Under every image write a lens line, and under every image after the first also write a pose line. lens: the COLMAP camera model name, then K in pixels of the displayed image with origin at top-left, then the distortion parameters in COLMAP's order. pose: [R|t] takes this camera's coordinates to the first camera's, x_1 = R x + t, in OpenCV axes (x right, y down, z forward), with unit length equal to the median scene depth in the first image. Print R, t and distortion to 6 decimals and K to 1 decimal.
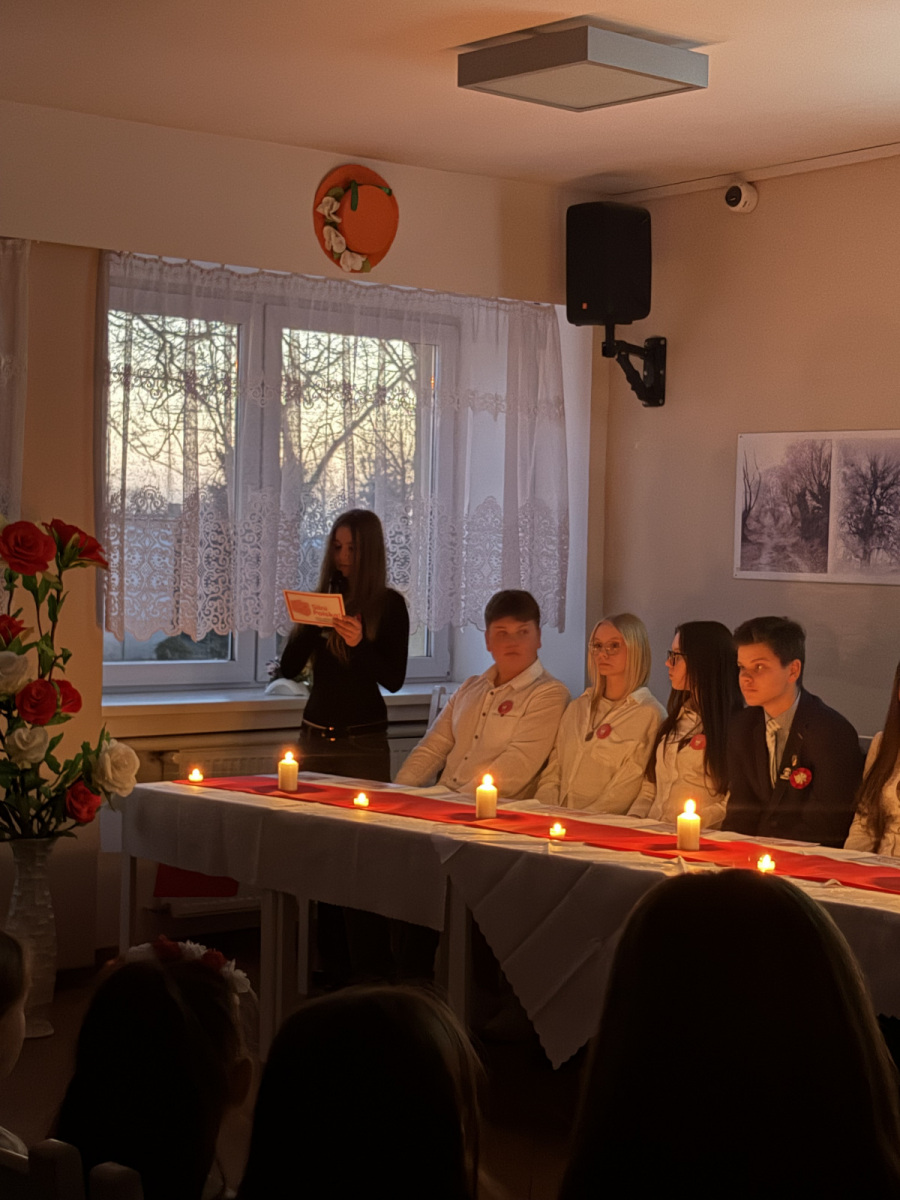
lens RADIAL K [[2326.4, 0, 449.7], [0, 2326.4, 608.8], [0, 0, 1]] dist [0.089352, 0.000000]
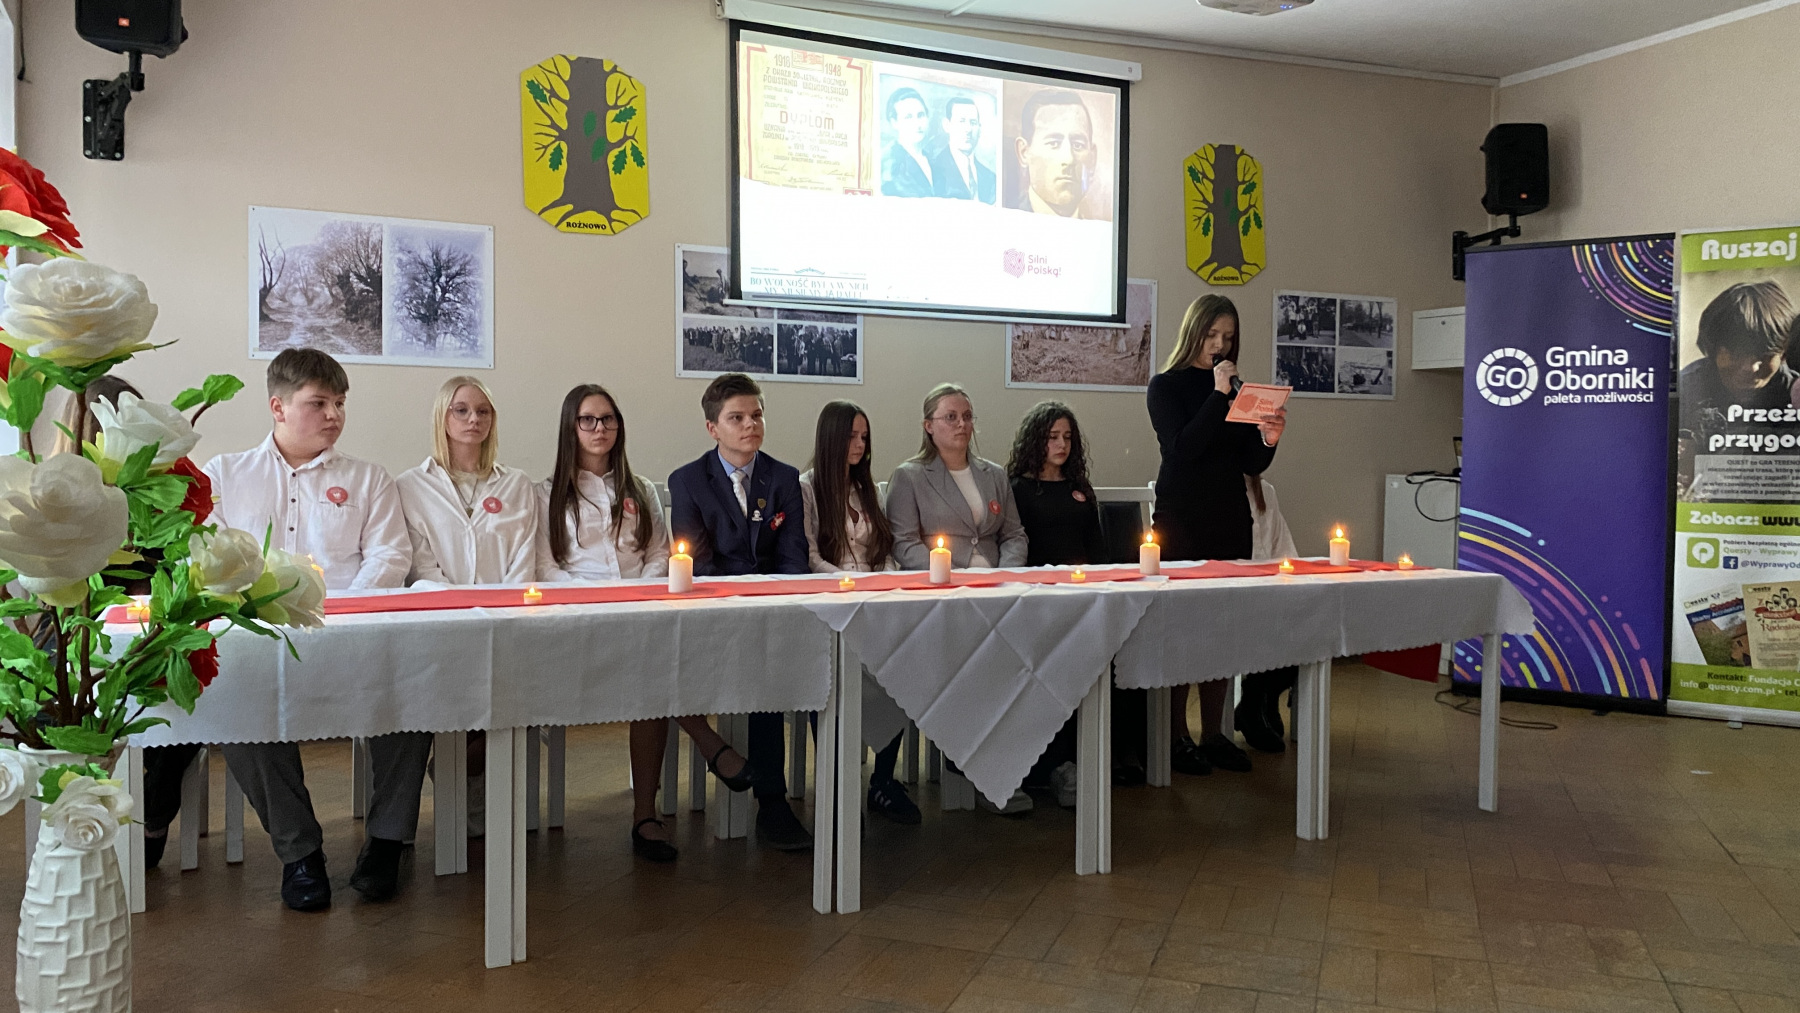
lens RADIAL K [[1379.8, 0, 922.9], [0, 1379.8, 491.7], [0, 0, 1]] dist [0.046464, -0.054328]
pose [[0.259835, -0.044738, 0.964616, -0.365416], [0.028053, 0.998854, 0.038769, 0.027286], [-0.965246, 0.016987, 0.260792, 0.611351]]
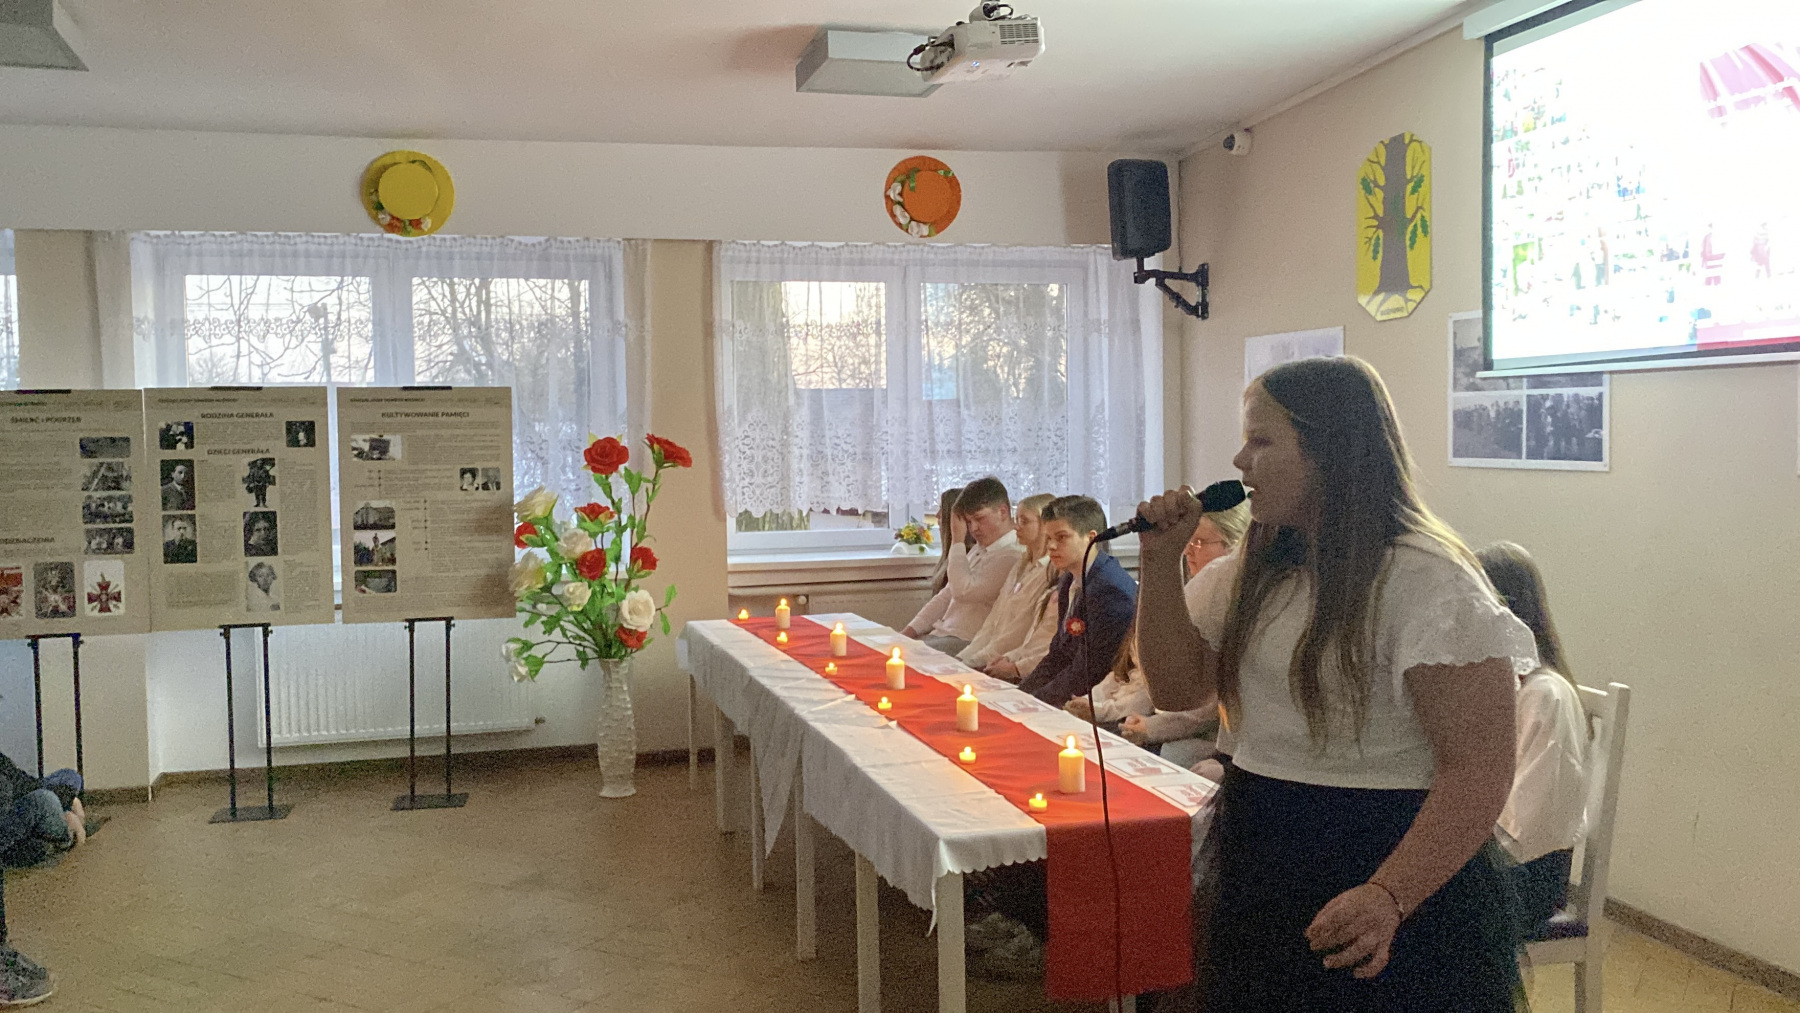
lens RADIAL K [[1582.2, 0, 882.0], [0, 1582.2, 505.7], [0, 0, 1]] dist [0.036008, -0.069860]
pose [[0.881962, -0.017361, -0.471000, 0.355345], [0.025593, 0.999611, 0.011080, -0.002056], [0.470625, -0.021826, 0.882063, 0.187738]]
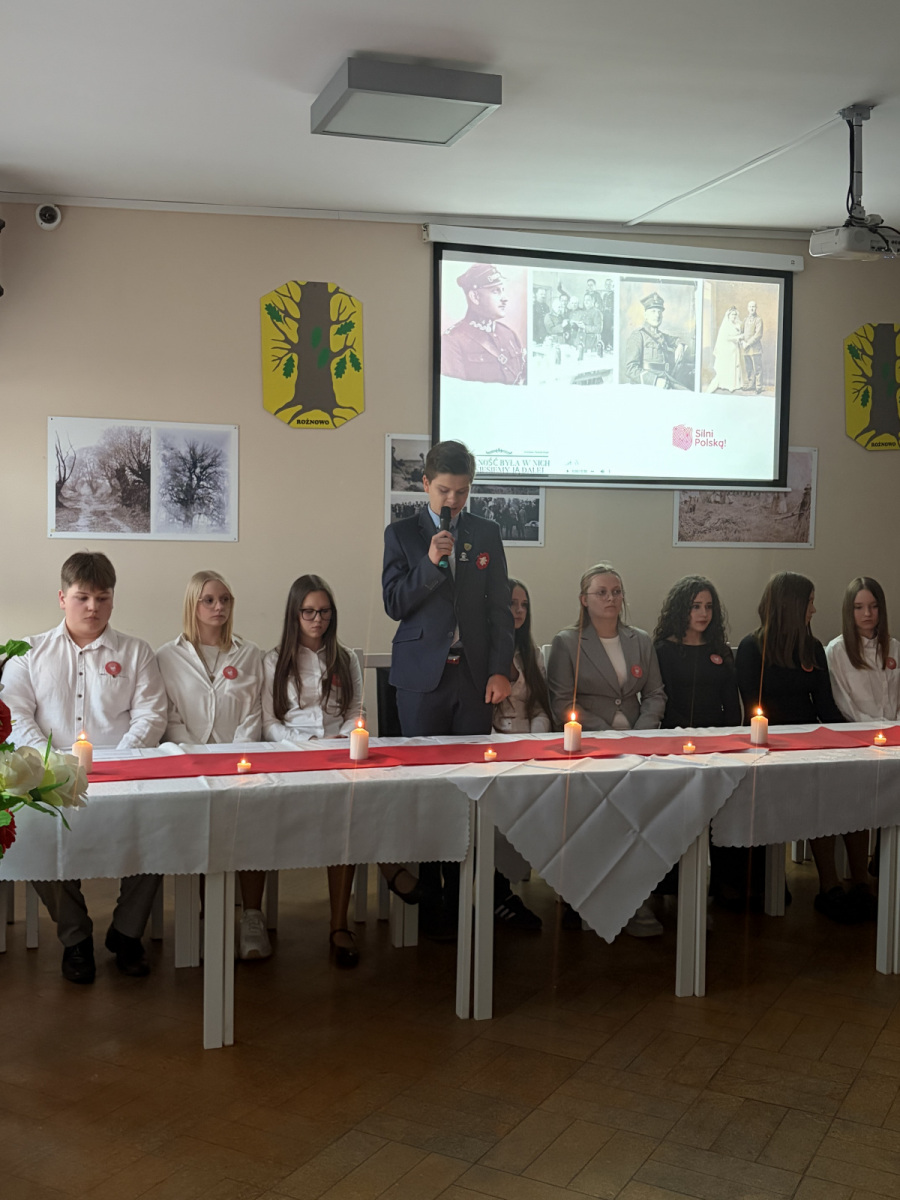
lens RADIAL K [[1316.2, 0, 477.8], [0, 1316.2, 588.9], [0, 0, 1]] dist [0.092147, 0.000000]
pose [[0.398495, -0.060303, 0.915186, -0.428779], [0.019846, 0.998170, 0.057129, -0.022508], [-0.916956, -0.004603, 0.398962, 0.545515]]
